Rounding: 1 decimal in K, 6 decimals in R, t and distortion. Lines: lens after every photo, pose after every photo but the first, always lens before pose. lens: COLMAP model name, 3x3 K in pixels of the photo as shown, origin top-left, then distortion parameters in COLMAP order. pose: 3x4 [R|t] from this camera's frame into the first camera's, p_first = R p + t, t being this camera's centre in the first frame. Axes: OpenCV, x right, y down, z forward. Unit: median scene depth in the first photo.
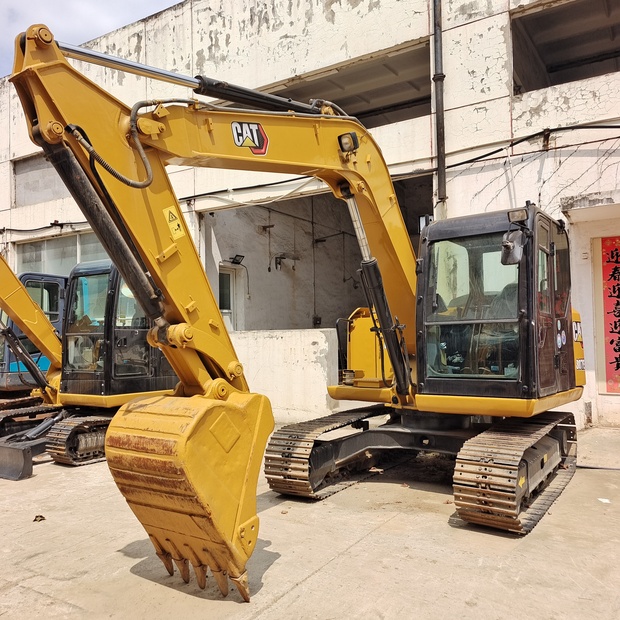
lens RADIAL K [[567.5, 0, 310.0], [0, 567.5, 310.0], [0, 0, 1]] dist [0.042007, 0.008212]
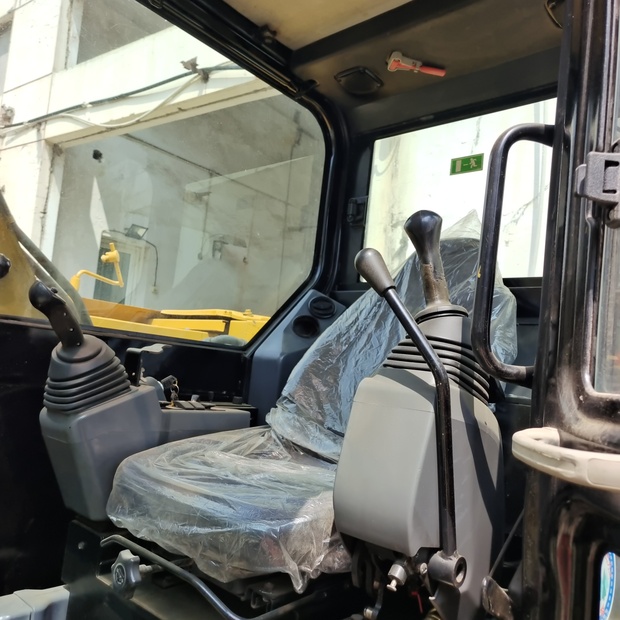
lens RADIAL K [[562.9, 0, 317.8], [0, 562.9, 310.3], [0, 0, 1]] dist [0.022790, 0.008312]
pose [[0.990375, 0.107949, -0.086630, 0.228517], [-0.110742, 0.993452, -0.028103, -0.002646], [0.083029, 0.037426, 0.995844, 0.535481]]
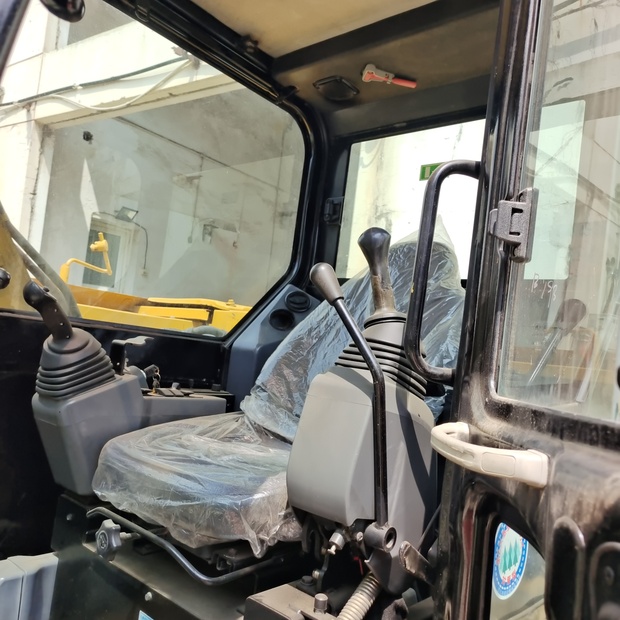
lens RADIAL K [[562.9, 0, 317.8], [0, 562.9, 310.3], [0, 0, 1]] dist [0.022790, 0.008312]
pose [[0.989323, 0.129157, -0.067509, 0.235281], [-0.129508, 0.991578, -0.000820, -0.007266], [0.066834, 0.009554, 0.997718, 0.521402]]
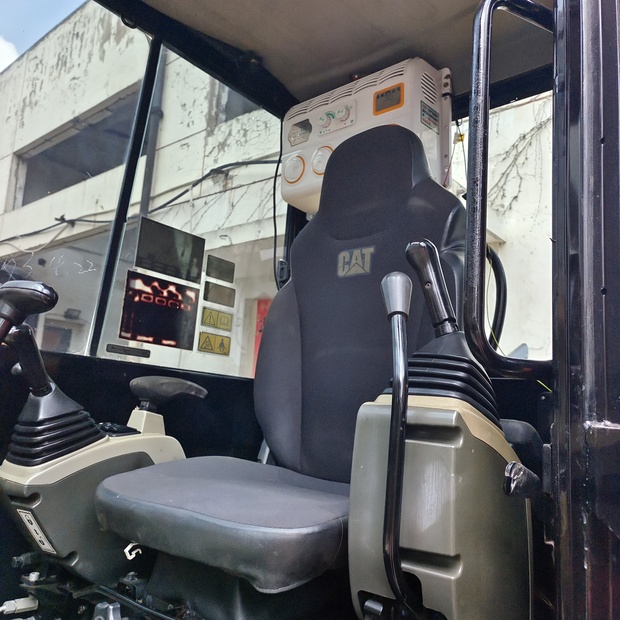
lens RADIAL K [[566.6, 0, 310.0], [0, 566.6, 310.0], [0, 0, 1]] dist [0.038549, -0.004671]
pose [[0.982082, 0.056378, -0.179826, 0.632162], [-0.078486, 0.989872, -0.118296, -0.023766], [0.171335, 0.130290, 0.976560, 0.235162]]
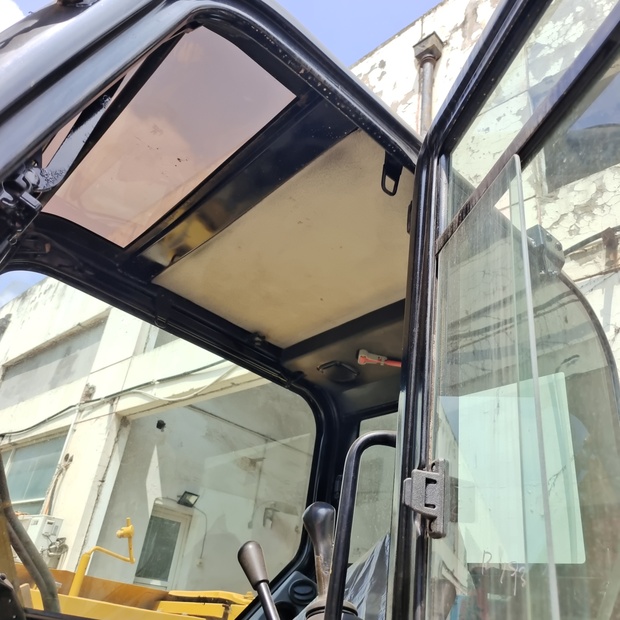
lens RADIAL K [[562.9, 0, 317.8], [0, 562.9, 310.3], [0, 0, 1]] dist [0.022790, 0.008312]
pose [[0.971411, 0.021725, -0.236409, 0.263629], [-0.128981, 0.884315, -0.448721, -0.008876], [0.199312, 0.466385, 0.861835, 0.521528]]
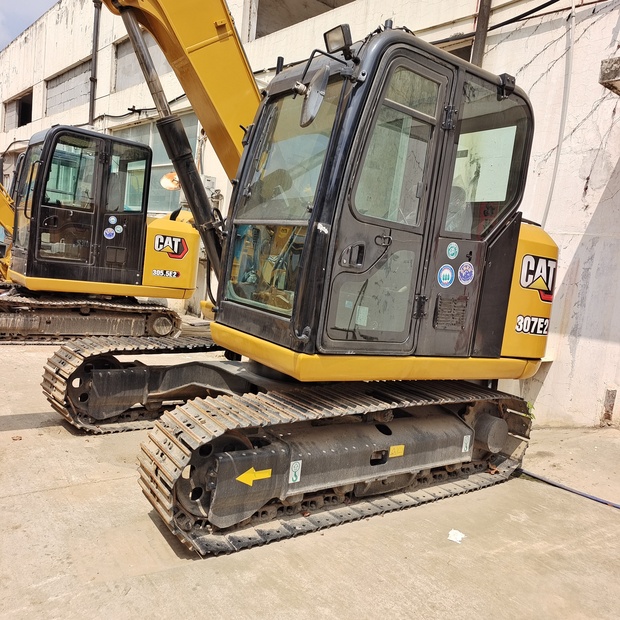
lens RADIAL K [[566.6, 0, 310.0], [0, 566.6, 310.0], [0, 0, 1]] dist [0.038549, -0.004671]
pose [[0.936608, 0.159781, -0.311826, 0.307440], [-0.118766, 0.982058, 0.146485, 0.011355], [0.329636, -0.100164, 0.938780, 0.234057]]
